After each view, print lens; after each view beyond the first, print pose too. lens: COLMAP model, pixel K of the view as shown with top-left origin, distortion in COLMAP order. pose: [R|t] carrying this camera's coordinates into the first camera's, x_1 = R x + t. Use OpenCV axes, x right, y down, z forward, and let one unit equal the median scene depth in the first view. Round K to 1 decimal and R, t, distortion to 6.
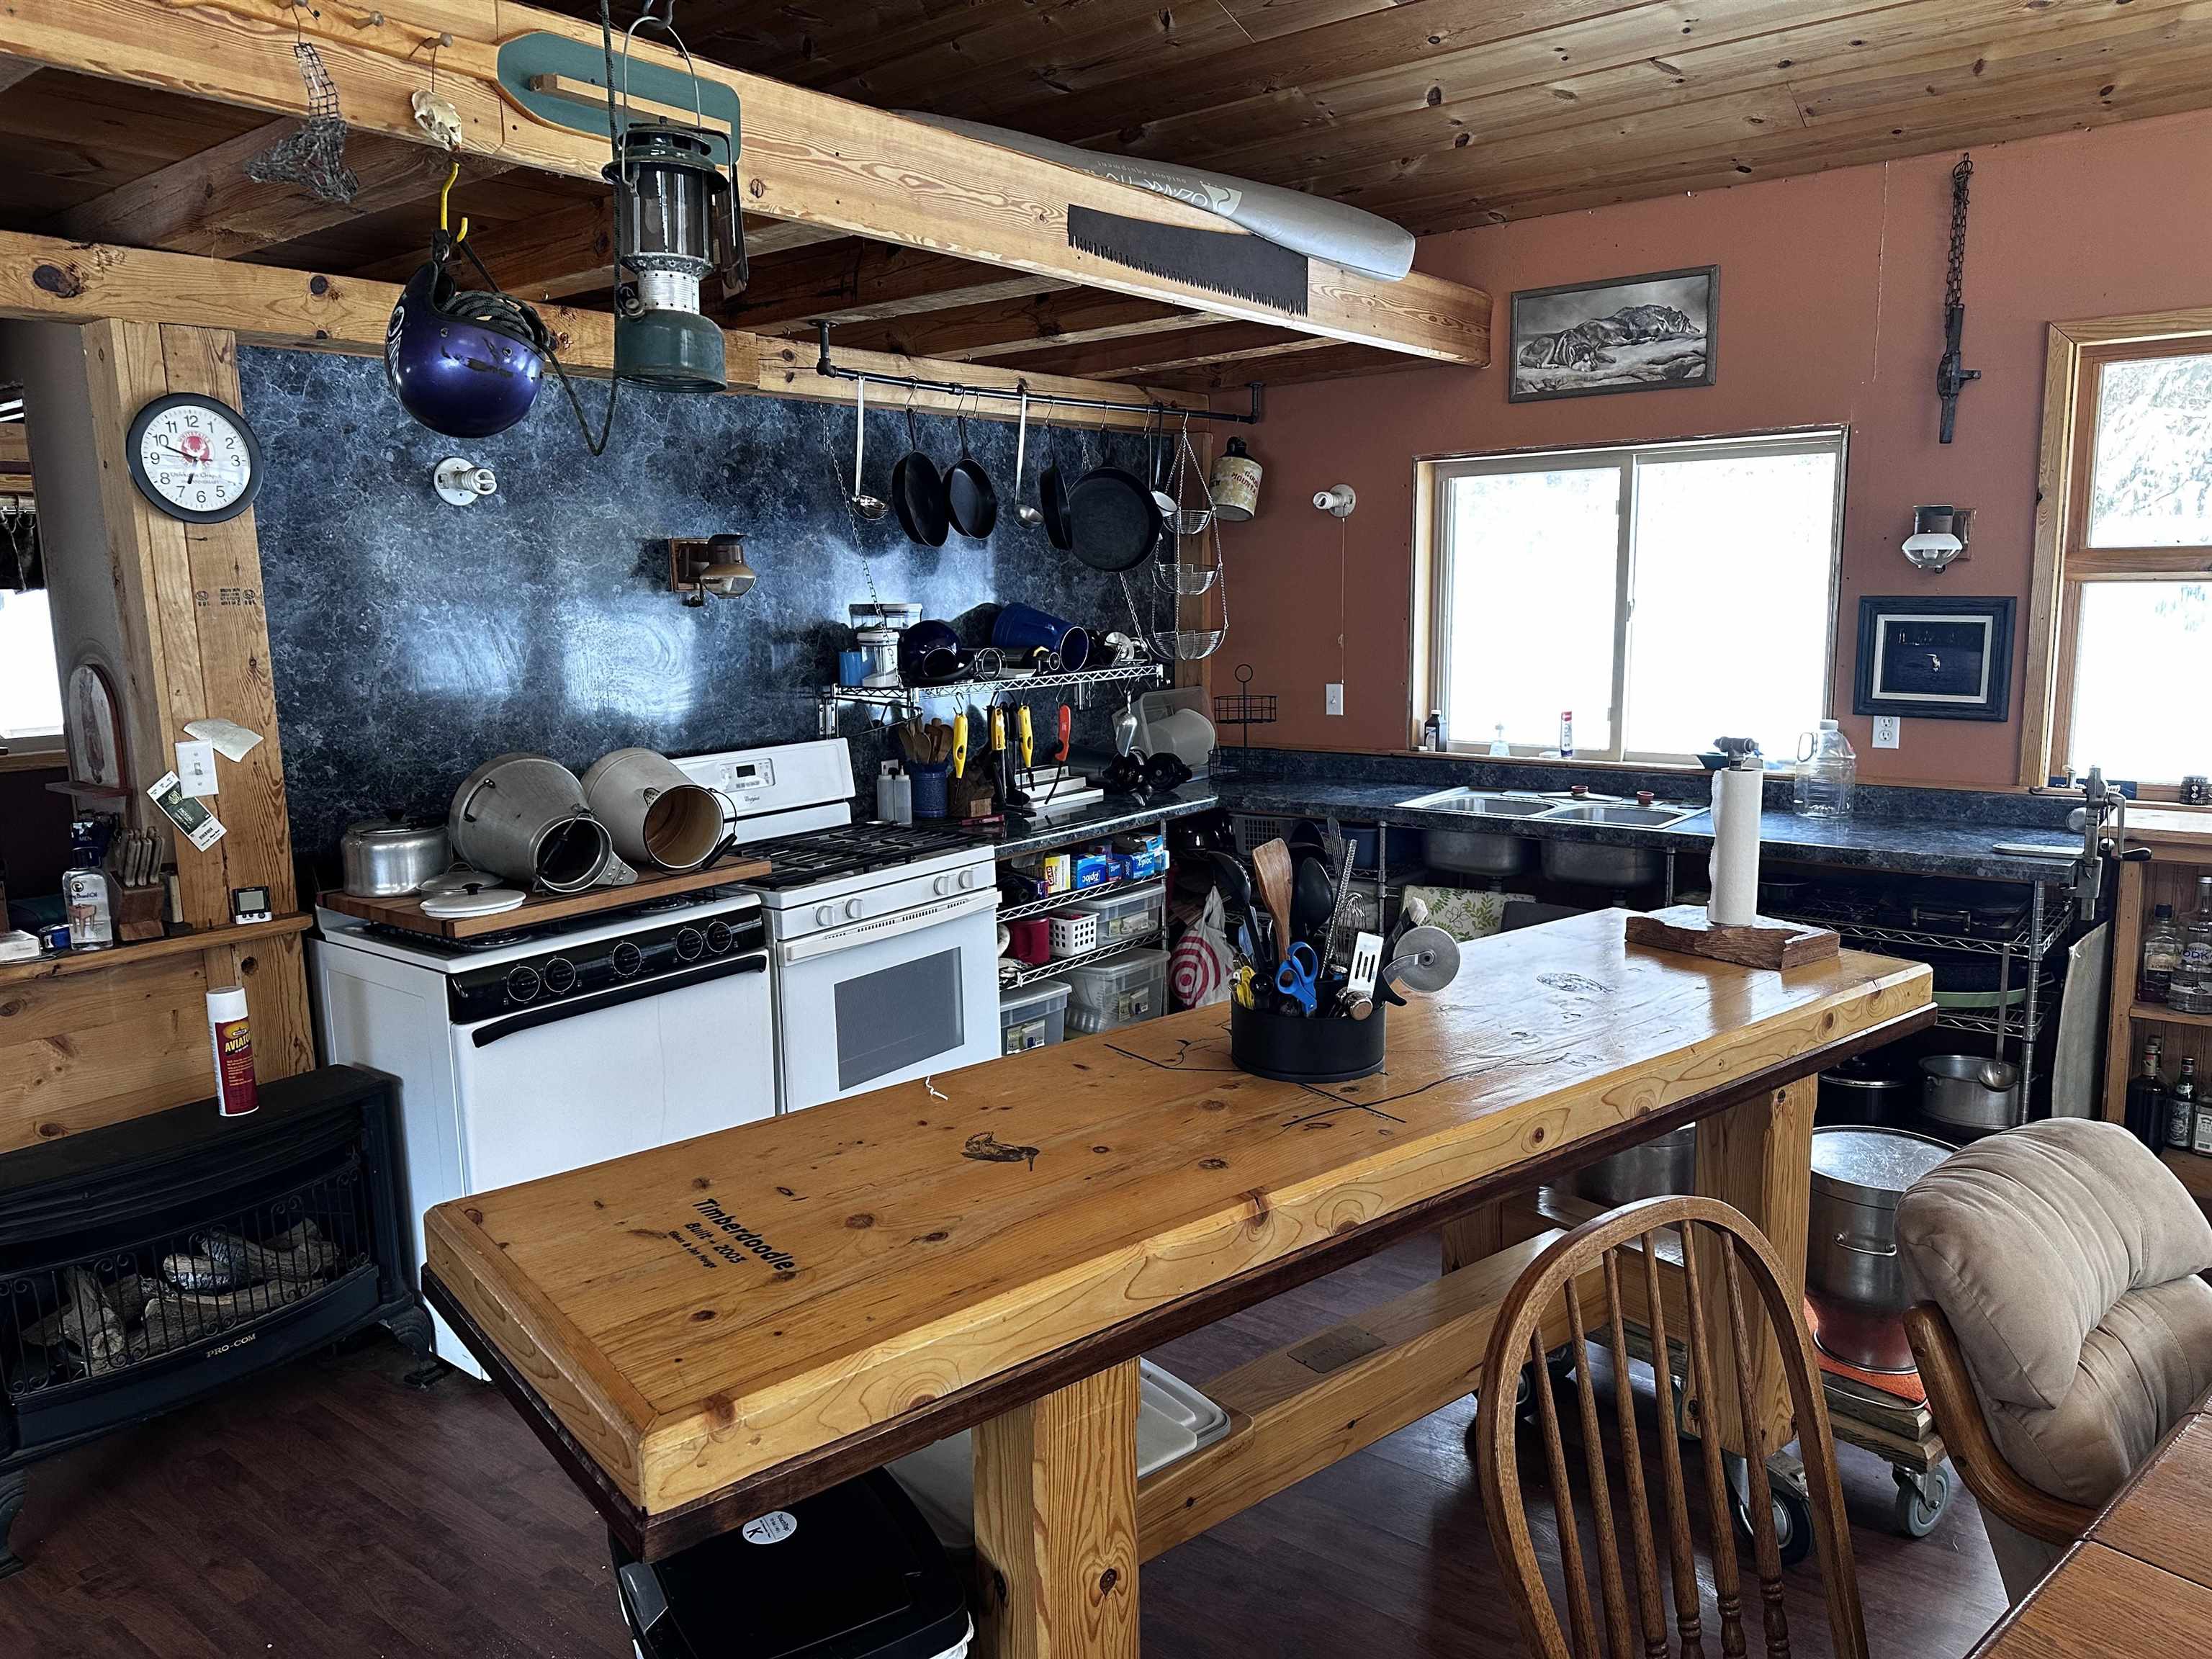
lens RADIAL K [[1538.3, 0, 1099.2], [0, 1538.3, 825.2], [0, 0, 1]] dist [0.048111, -0.050128]
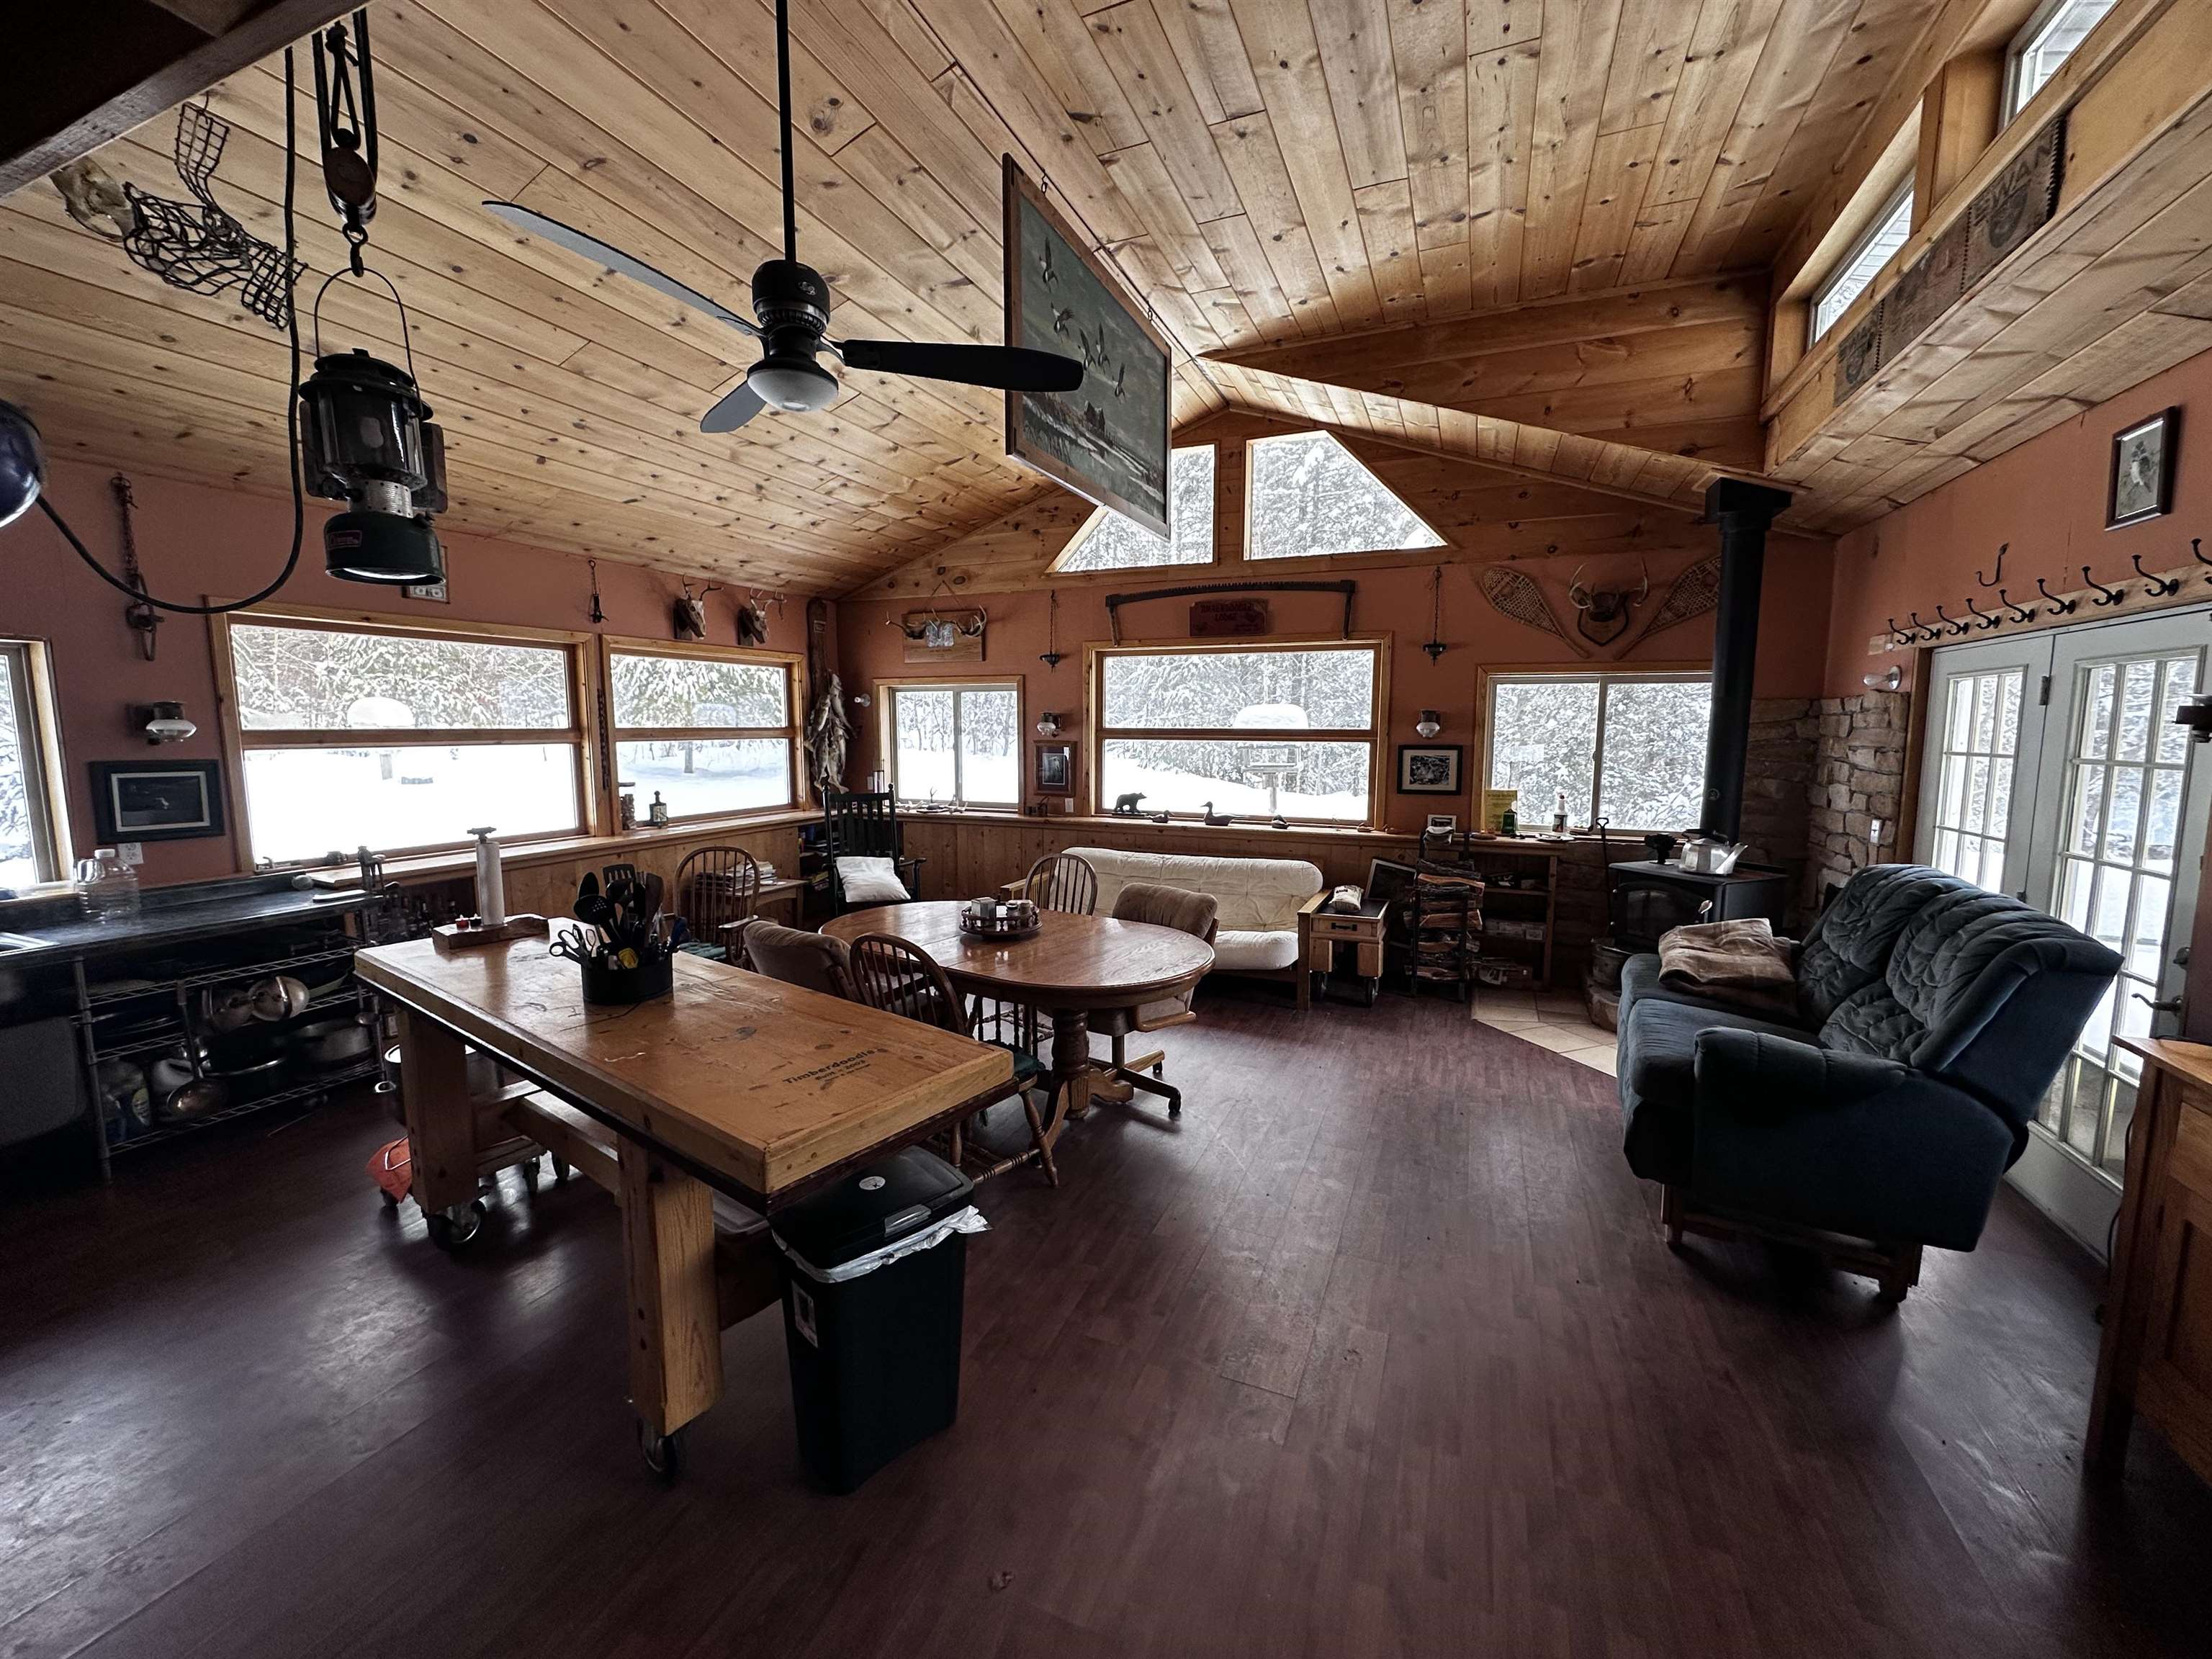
lens RADIAL K [[878.0, 0, 1106.6], [0, 878.0, 824.3], [0, 0, 1]] dist [-0.003029, 0.000476]
pose [[-0.267720, -0.088808, 0.959395, -0.564637], [0.161448, 0.977529, 0.135539, -0.055204], [-0.949874, 0.191179, -0.247367, 0.362890]]
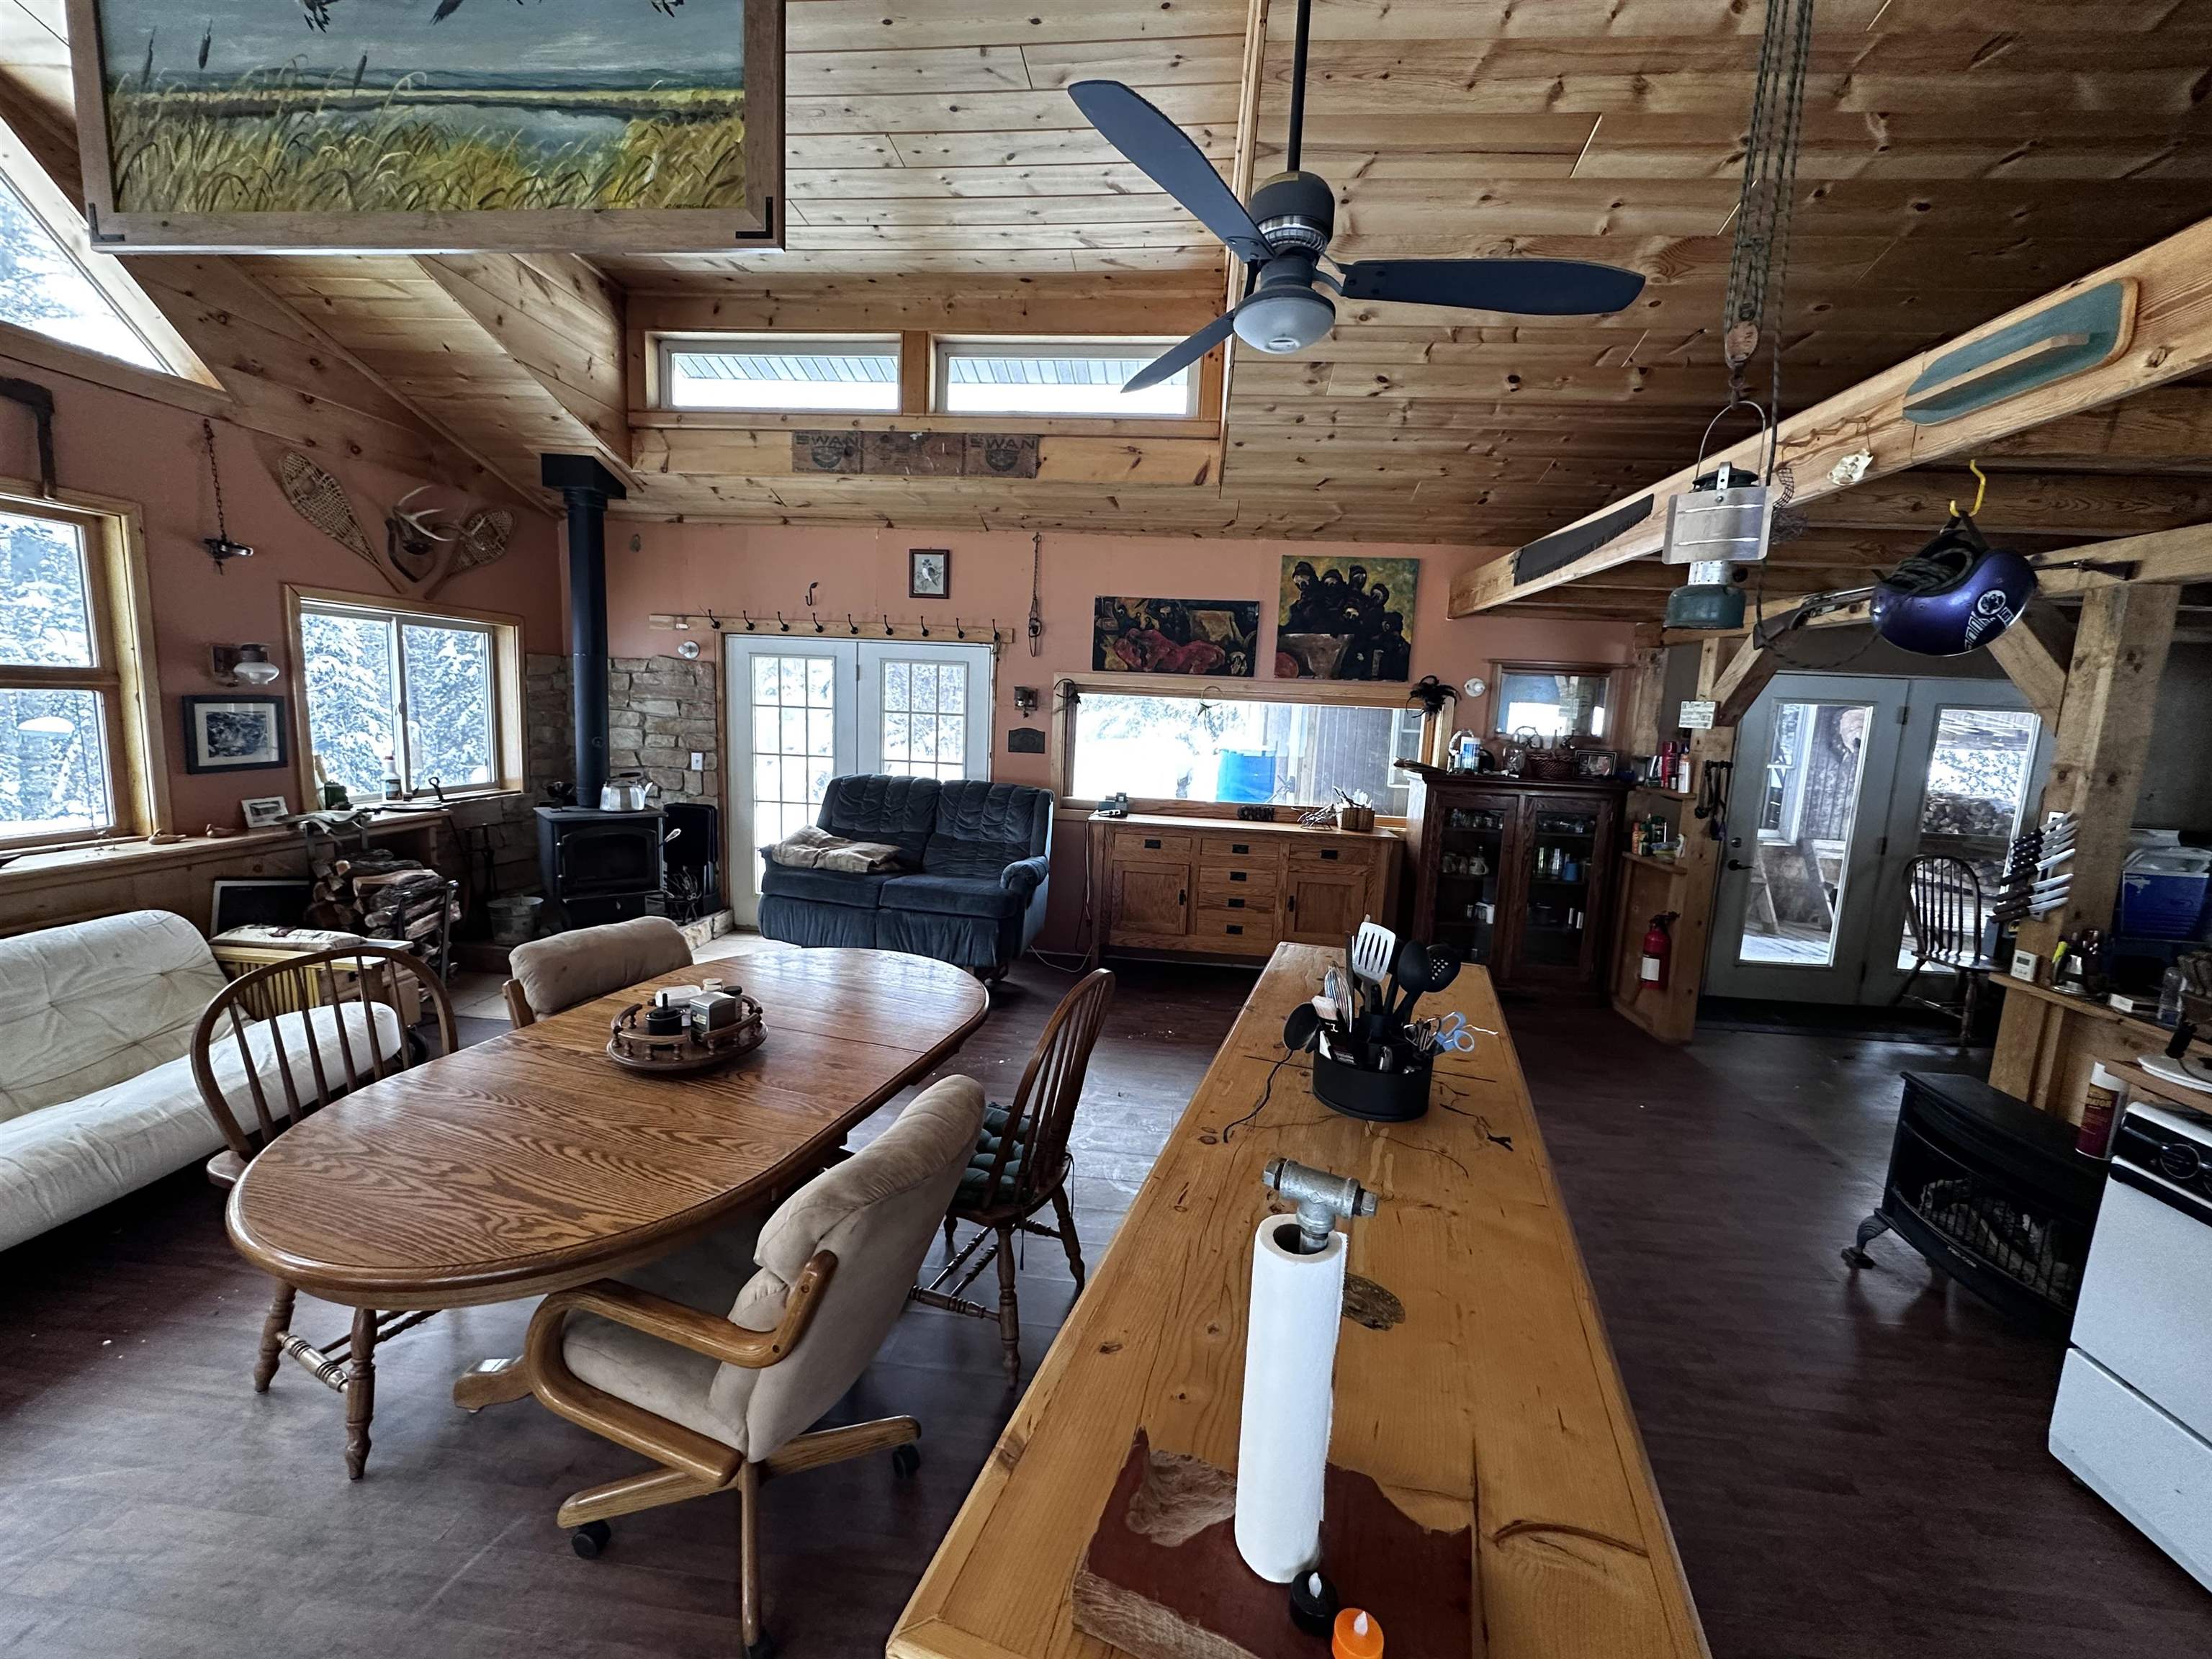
lens RADIAL K [[878.0, 0, 1104.4], [0, 878.0, 824.3], [0, 0, 1]] dist [-0.003029, 0.000476]
pose [[-0.837504, 0.058827, -0.543255, 0.405532], [-0.116430, 0.952146, 0.282599, -0.145868], [0.533882, 0.299929, -0.790577, 0.768505]]
